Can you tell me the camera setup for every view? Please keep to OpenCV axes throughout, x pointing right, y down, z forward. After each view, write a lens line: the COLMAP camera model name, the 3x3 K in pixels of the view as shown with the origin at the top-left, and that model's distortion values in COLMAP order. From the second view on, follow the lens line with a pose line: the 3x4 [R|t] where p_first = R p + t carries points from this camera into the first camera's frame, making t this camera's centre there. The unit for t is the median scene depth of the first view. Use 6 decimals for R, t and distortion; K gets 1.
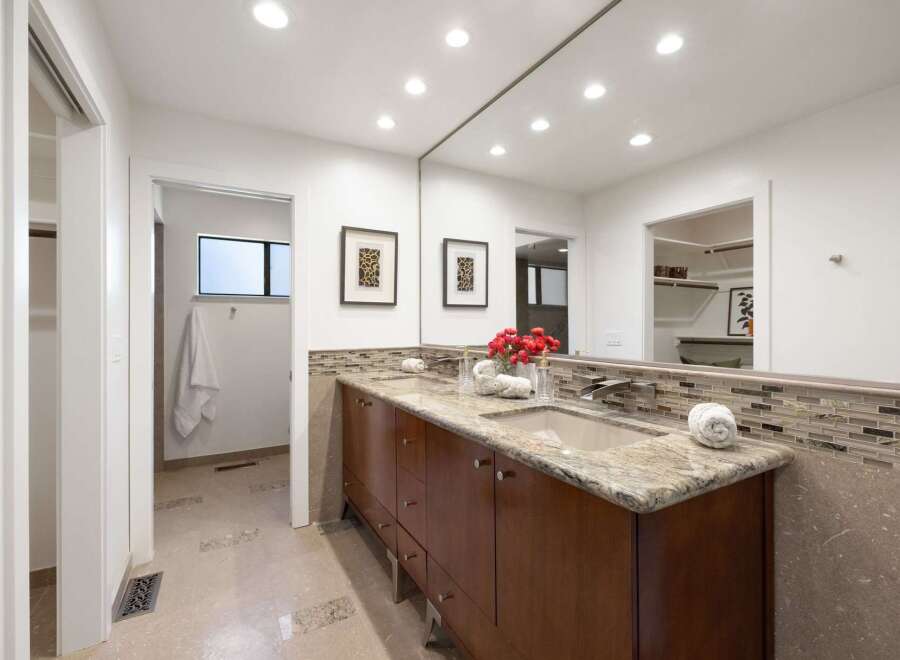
lens RADIAL K [[413.4, 0, 453.8], [0, 413.4, 327.1], [0, 0, 1]] dist [-0.003289, 0.000598]
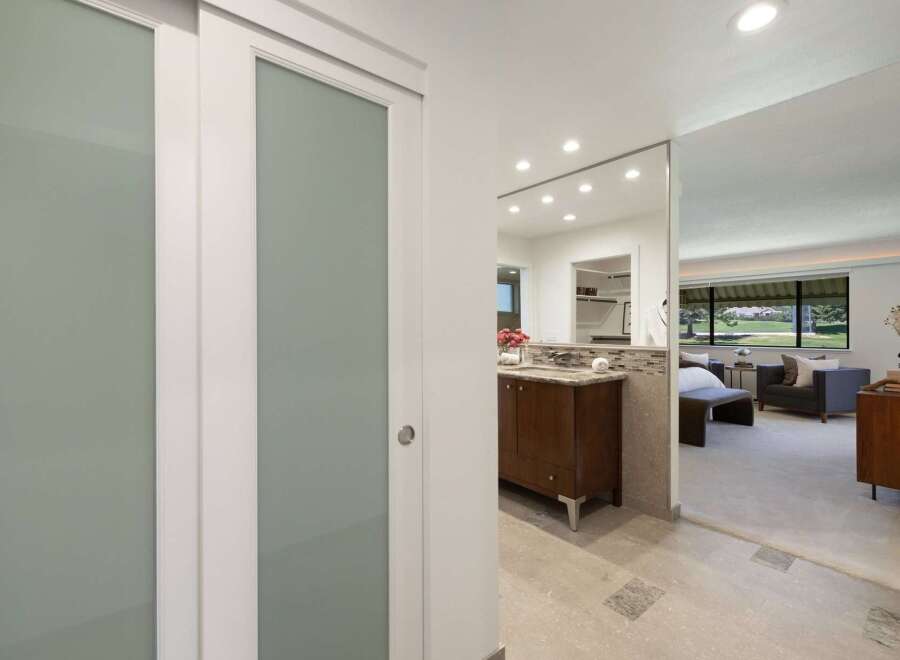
lens RADIAL K [[413.4, 0, 448.9], [0, 413.4, 330.1], [0, 0, 1]] dist [-0.003289, 0.000598]
pose [[0.987266, -0.001796, 0.159066, -0.491746], [0.001268, 0.999993, 0.003420, 0.001608], [-0.159071, -0.003175, 0.987262, -0.953972]]
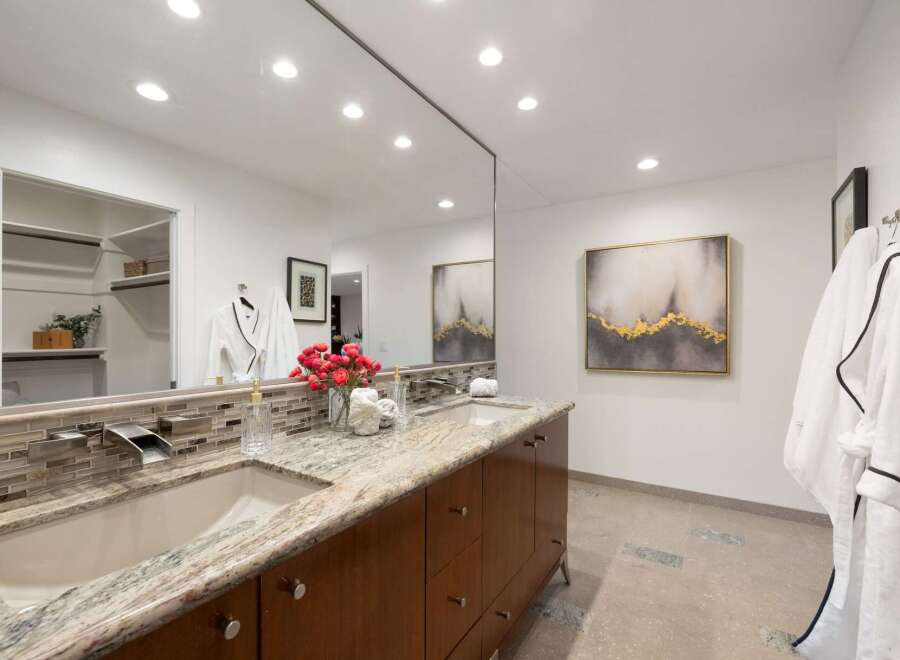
lens RADIAL K [[413.4, 0, 457.6], [0, 413.4, 329.8], [0, 0, 1]] dist [-0.003289, 0.000598]
pose [[-0.460805, 0.000479, 0.887501, -0.768412], [-0.005423, 0.999980, -0.003356, -0.030652], [-0.887485, -0.006359, -0.460793, 1.375721]]
